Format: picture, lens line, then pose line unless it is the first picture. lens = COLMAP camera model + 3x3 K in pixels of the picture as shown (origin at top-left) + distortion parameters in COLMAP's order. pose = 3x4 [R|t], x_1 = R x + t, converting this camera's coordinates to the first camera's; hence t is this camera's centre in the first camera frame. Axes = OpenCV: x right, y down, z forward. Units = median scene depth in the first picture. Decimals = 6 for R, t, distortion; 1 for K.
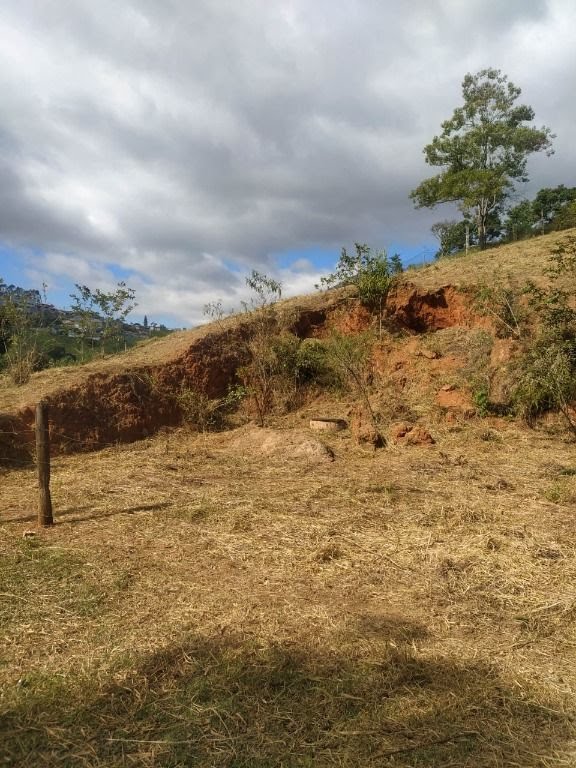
lens RADIAL K [[562.2, 0, 288.0], [0, 562.2, 384.0], [0, 0, 1]] dist [0.116244, -0.162464]
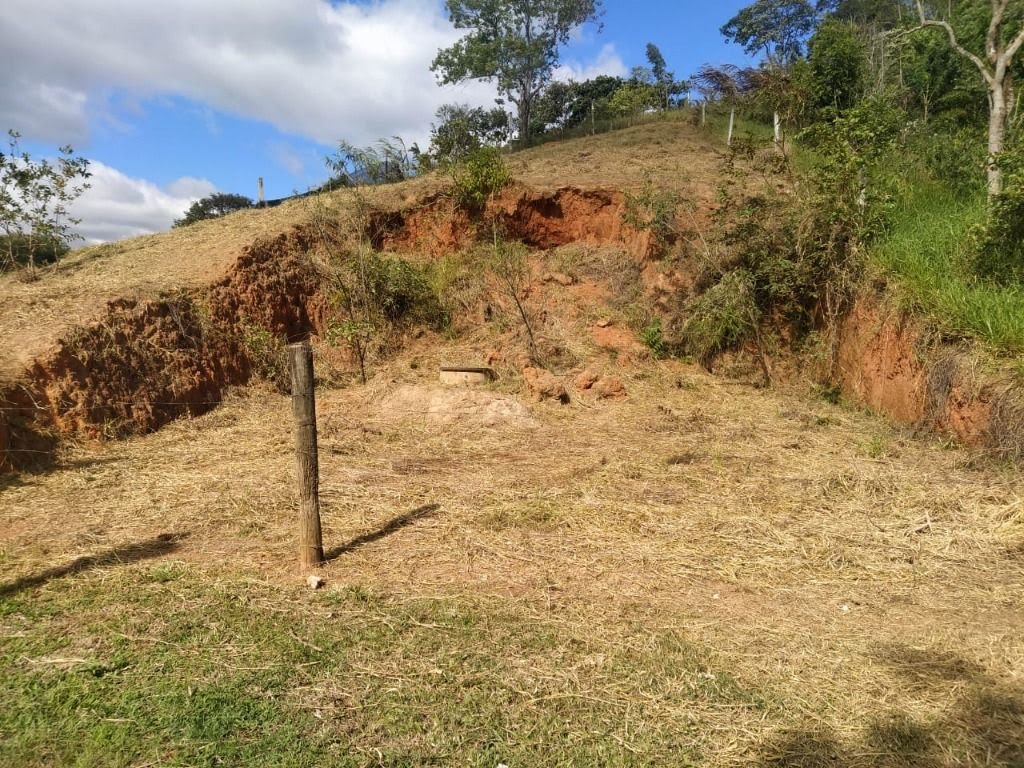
lens RADIAL K [[746.1, 0, 512.0], [0, 746.1, 384.0], [0, 0, 1]] dist [0.110999, -0.150879]
pose [[0.922629, -0.037152, 0.383895, -0.239333], [0.005299, 0.996477, 0.083699, 0.004047], [-0.385652, -0.075189, 0.919575, 0.117041]]
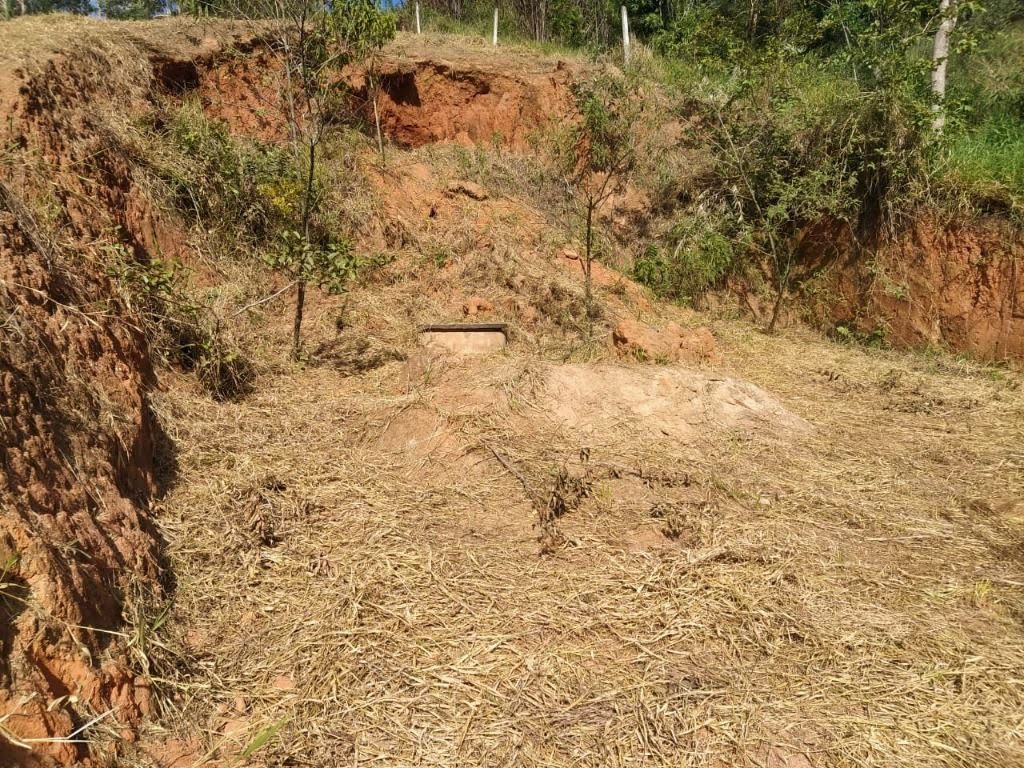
lens RADIAL K [[749.6, 0, 509.9], [0, 749.6, 381.6], [0, 0, 1]] dist [0.116244, -0.162464]
pose [[0.607392, -0.127558, 0.784094, -0.365879], [0.003574, 0.987453, 0.157872, 0.015604], [-0.794394, -0.093088, 0.600227, 0.635685]]
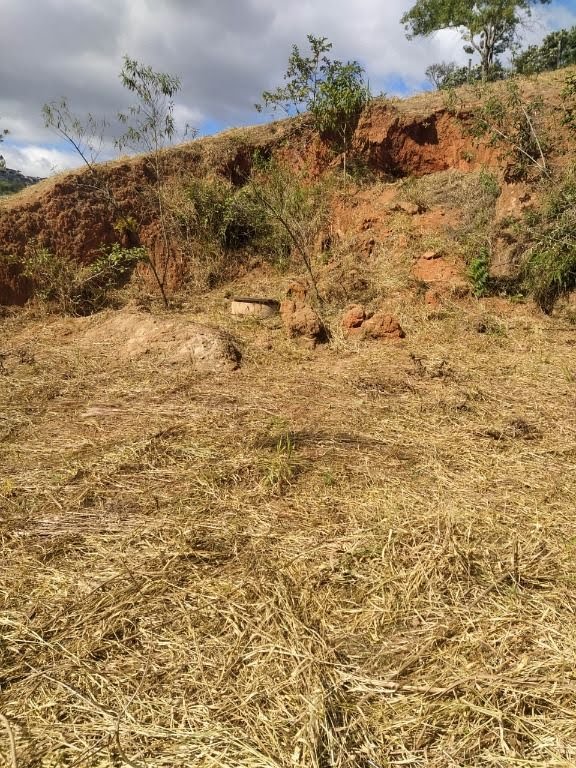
lens RADIAL K [[562.2, 0, 288.0], [0, 562.2, 384.0], [0, 0, 1]] dist [0.116244, -0.162464]
pose [[0.999489, 0.005267, 0.031537, 0.089178], [-0.011826, 0.977287, 0.211590, 0.017656], [-0.029706, -0.211855, 0.976850, 0.304936]]
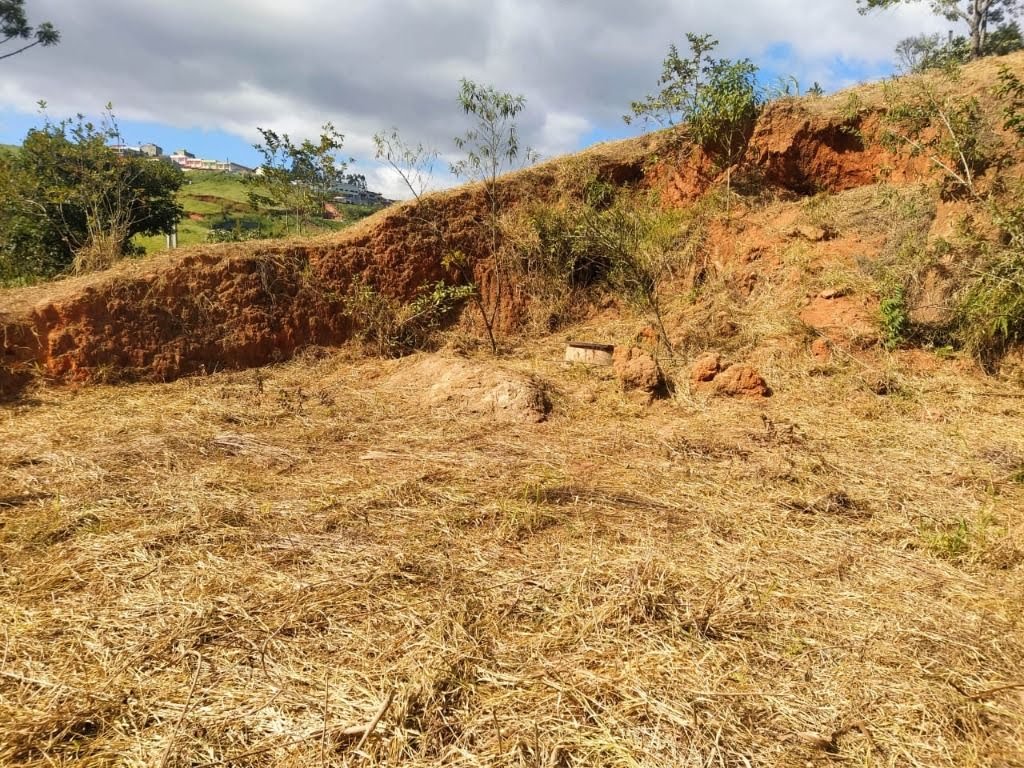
lens RADIAL K [[749.6, 0, 509.9], [0, 749.6, 381.6], [0, 0, 1]] dist [0.116244, -0.162464]
pose [[0.975232, 0.043621, -0.216841, 0.154017], [-0.019211, 0.993360, 0.113430, 0.015285], [0.220349, -0.106455, 0.969595, 0.238936]]
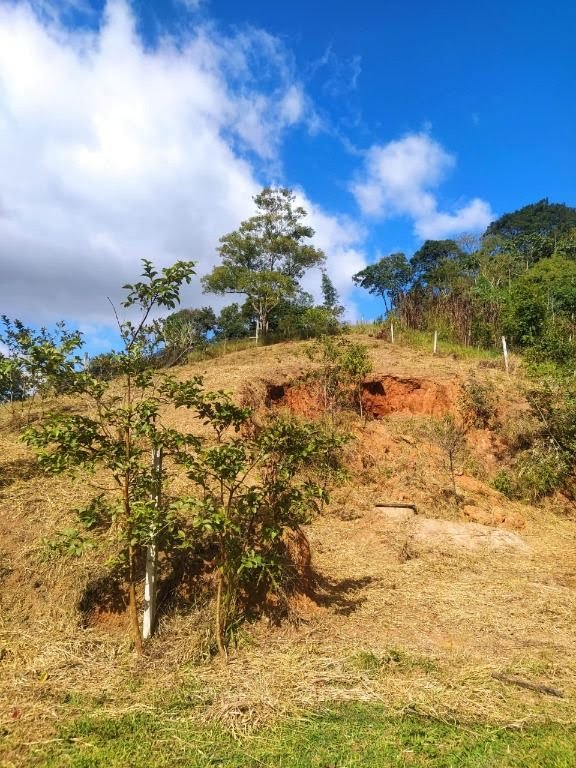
lens RADIAL K [[562.2, 0, 288.0], [0, 562.2, 384.0], [0, 0, 1]] dist [0.116244, -0.162464]
pose [[0.819919, 0.101324, 0.563441, -0.635510], [-0.020002, 0.988682, -0.148688, 0.007986], [-0.572130, 0.110643, 0.812666, 0.318800]]
